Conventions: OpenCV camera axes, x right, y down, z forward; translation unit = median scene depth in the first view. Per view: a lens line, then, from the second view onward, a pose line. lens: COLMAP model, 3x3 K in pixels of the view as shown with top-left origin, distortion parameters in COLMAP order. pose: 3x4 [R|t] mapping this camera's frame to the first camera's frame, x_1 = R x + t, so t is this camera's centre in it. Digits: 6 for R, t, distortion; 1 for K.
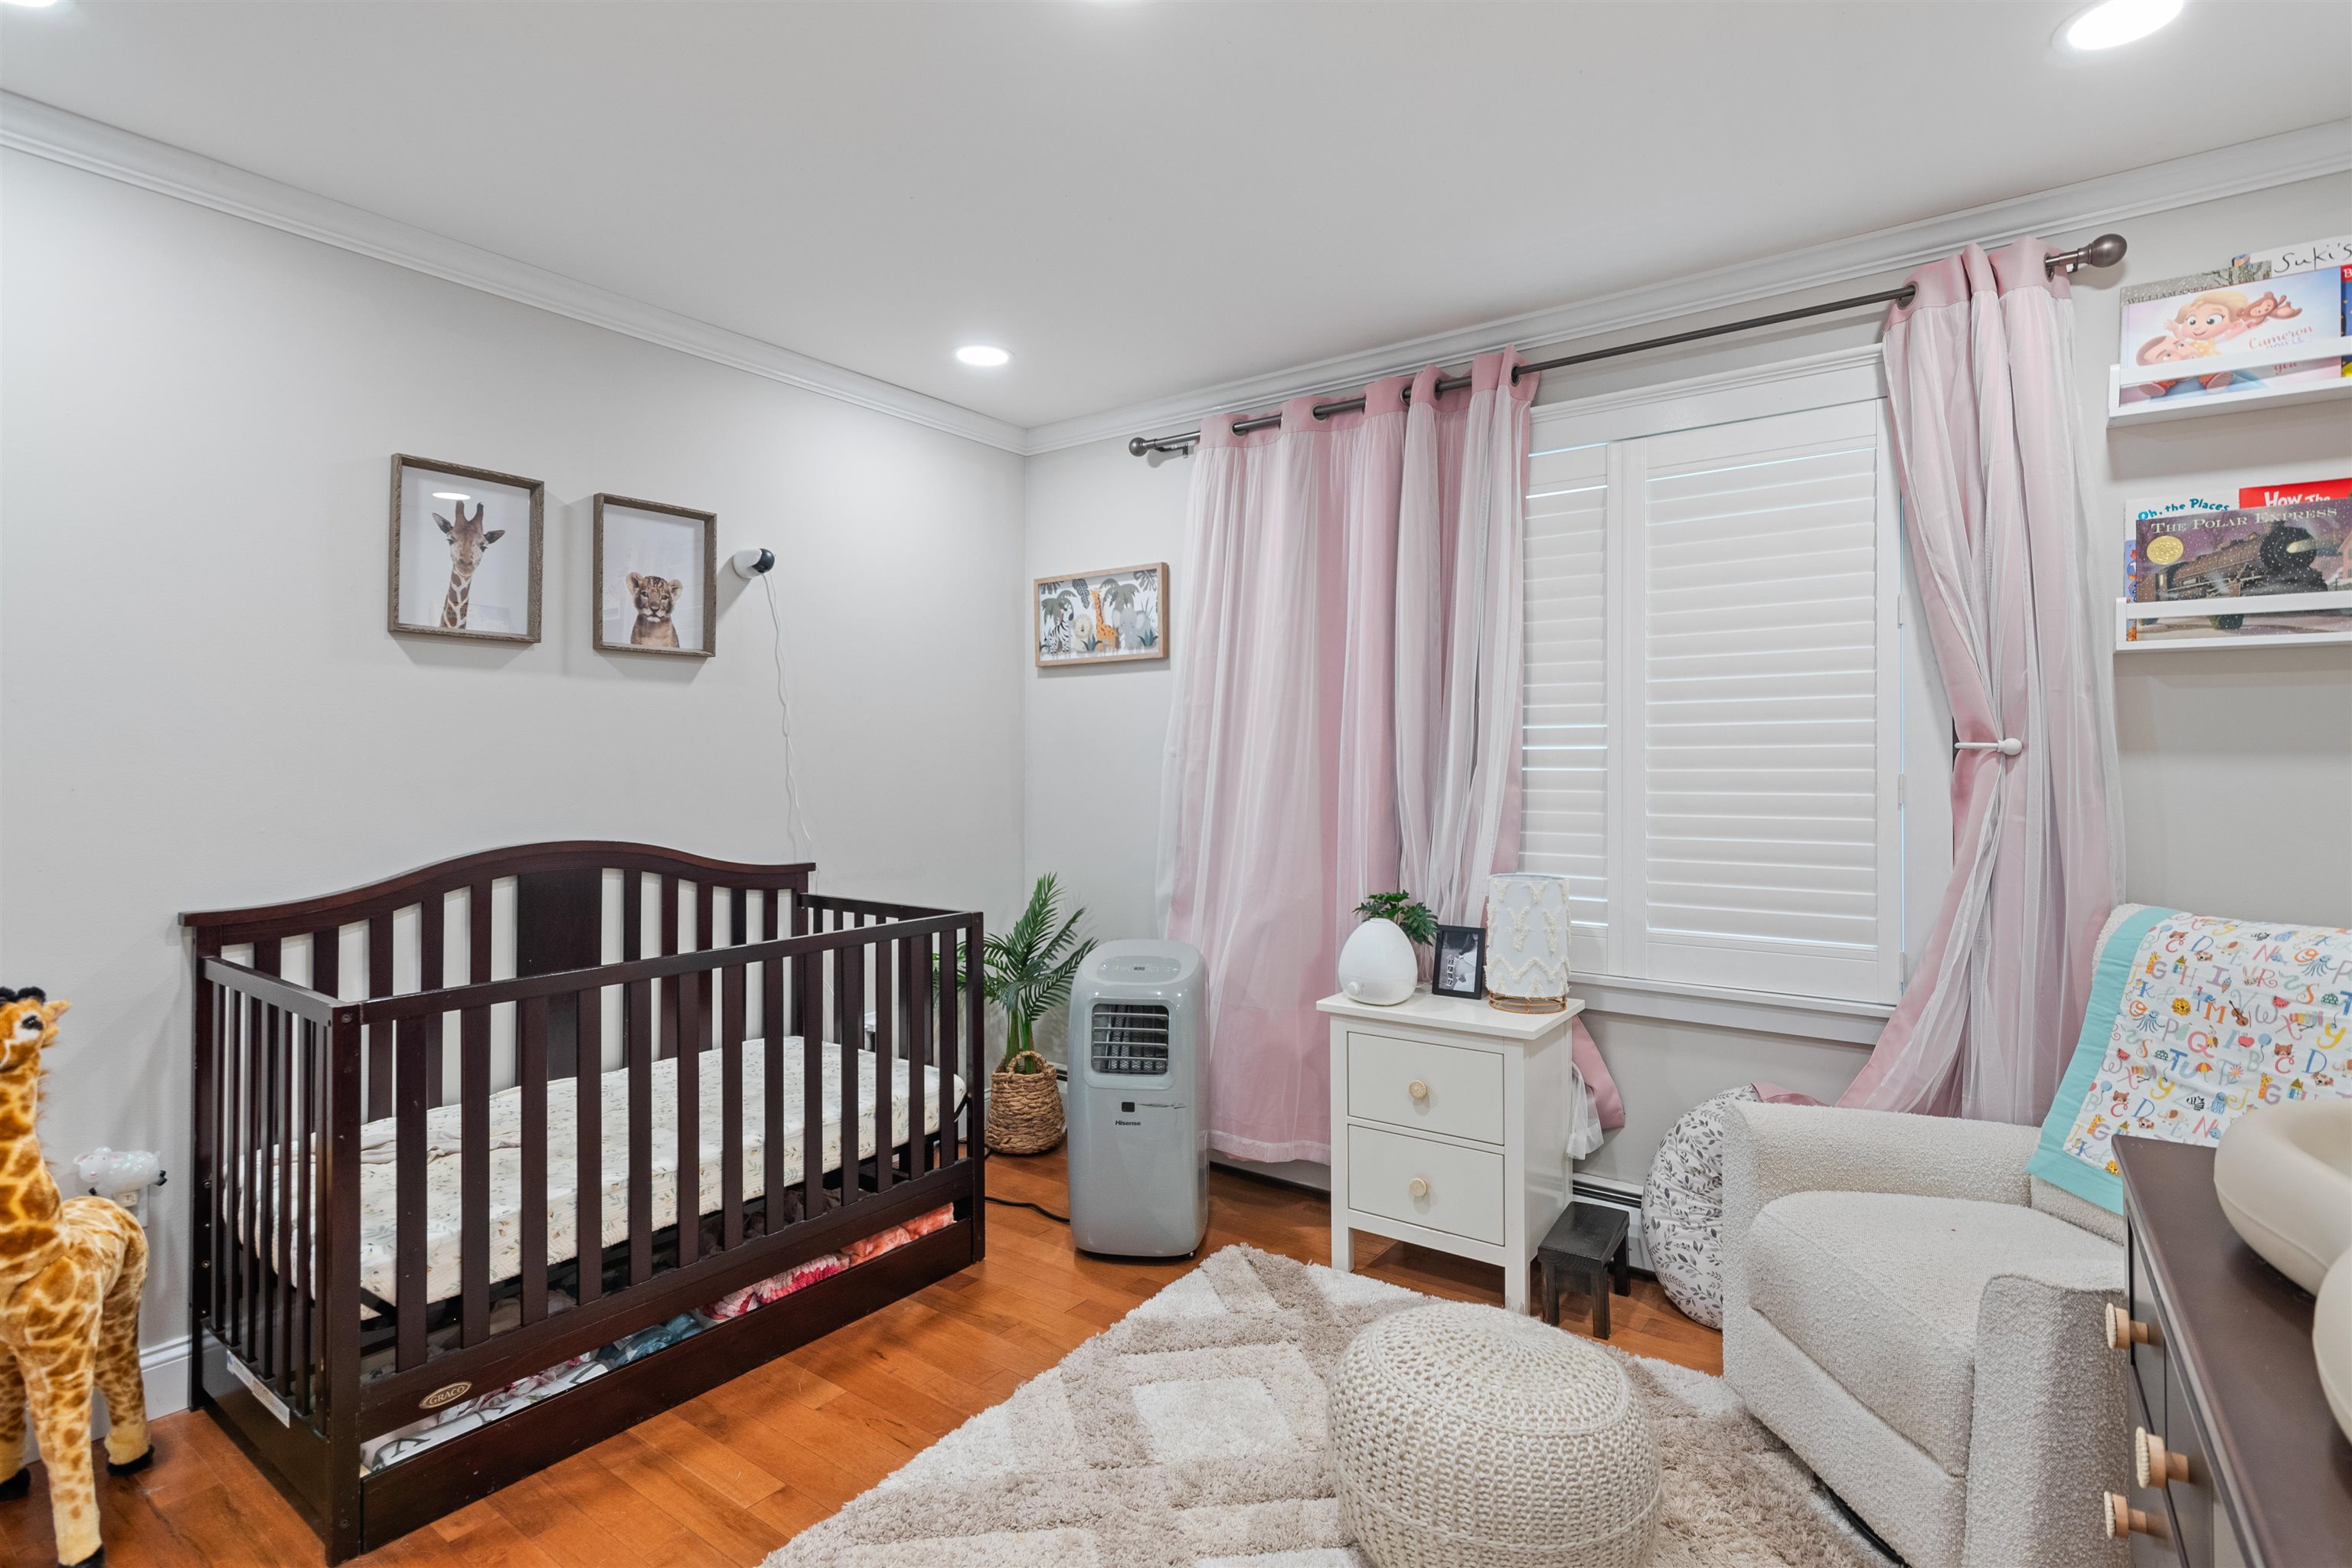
lens RADIAL K [[1109.7, 0, 1181.3], [0, 1109.7, 755.3], [0, 0, 1]] dist [0.000112, 0.000493]
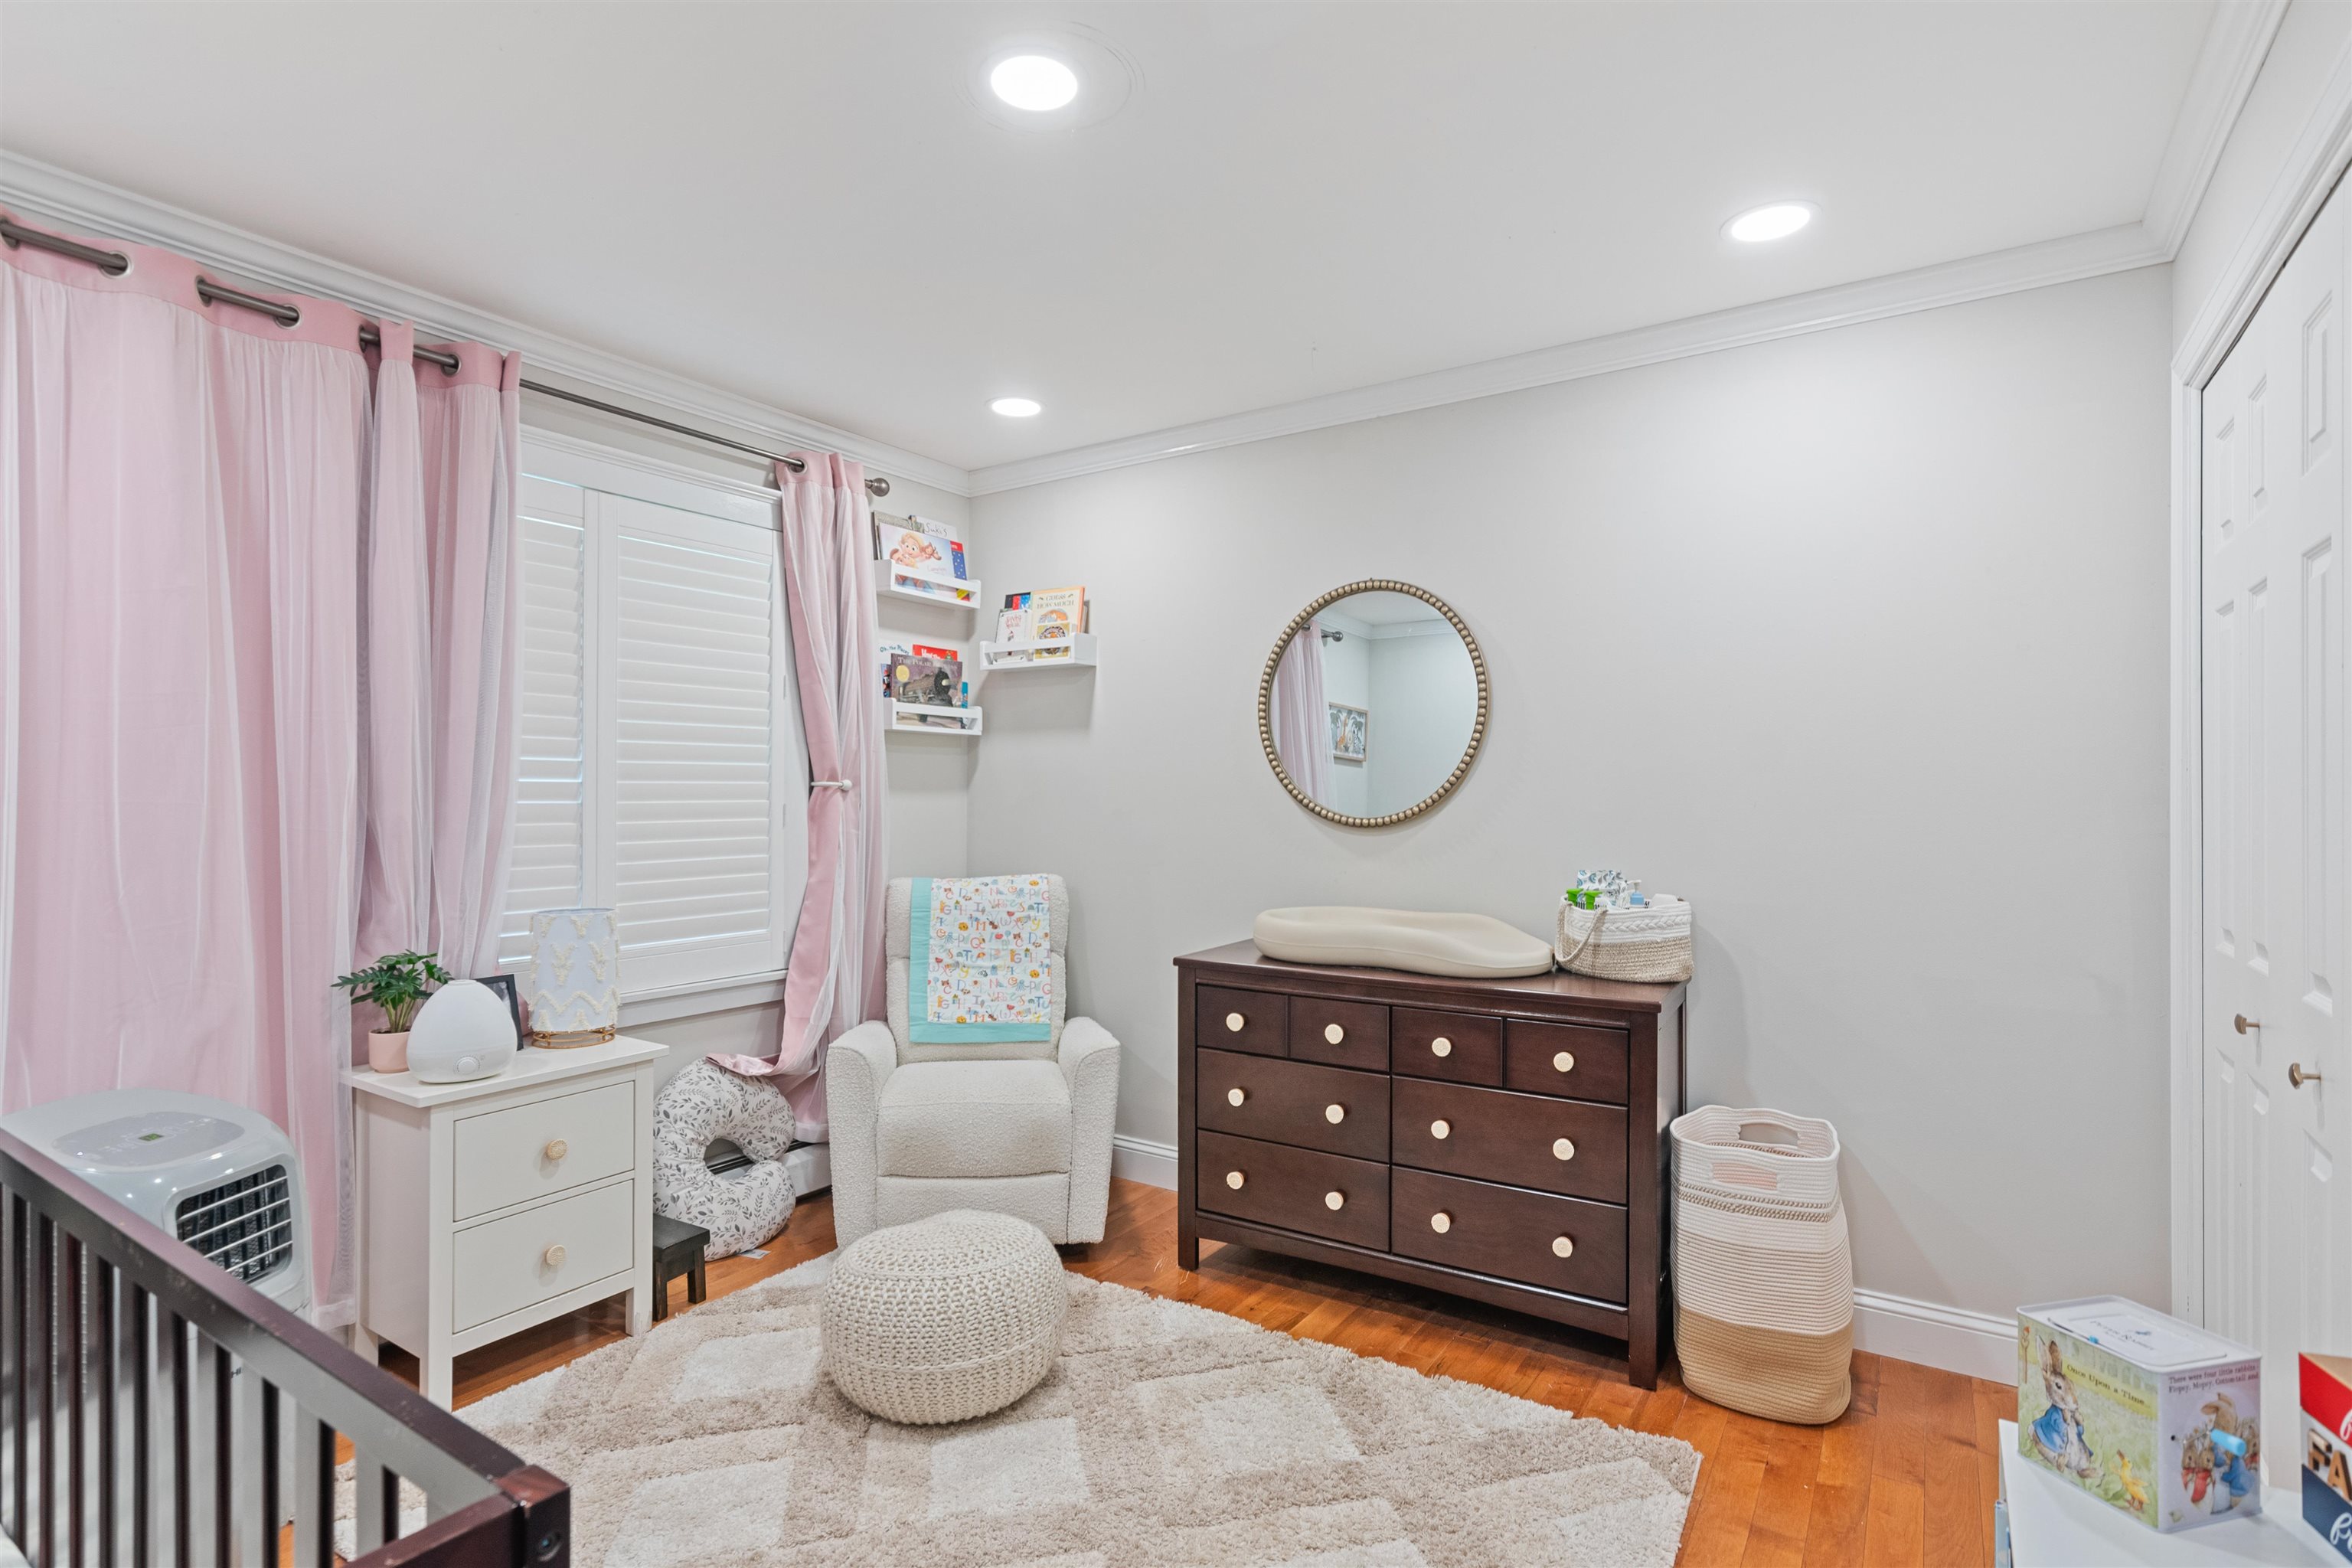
lens RADIAL K [[1133.0, 0, 1166.1], [0, 1133.0, 782.3], [0, 0, 1]] dist [-0.000438, 0.001983]
pose [[-0.018079, 0.008203, 0.999803, -0.877147], [-0.011292, 0.999901, -0.008408, -0.003523], [-0.999773, -0.011442, -0.017985, 0.603527]]
